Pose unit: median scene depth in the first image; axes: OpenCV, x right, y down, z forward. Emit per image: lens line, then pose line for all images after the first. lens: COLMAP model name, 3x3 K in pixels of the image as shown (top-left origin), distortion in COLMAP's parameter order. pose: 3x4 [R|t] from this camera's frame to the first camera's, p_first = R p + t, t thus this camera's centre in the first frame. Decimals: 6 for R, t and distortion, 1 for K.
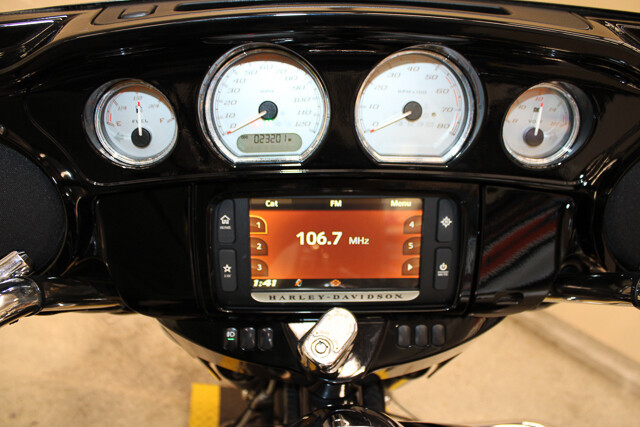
lens RADIAL K [[540.8, 0, 319.9], [0, 540.8, 213.8], [0, 0, 1]] dist [-0.137520, 0.093366]
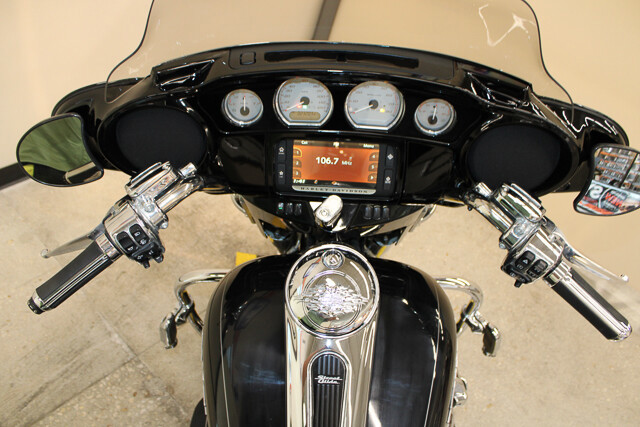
lens RADIAL K [[540.8, 0, 319.4], [0, 540.8, 218.7], [0, 0, 1]] dist [-0.137520, 0.093366]
pose [[0.996933, 0.063344, -0.045959, 0.078045], [-0.052887, 0.978167, 0.200976, -0.149810], [0.057687, -0.197929, 0.978517, -1.038752]]
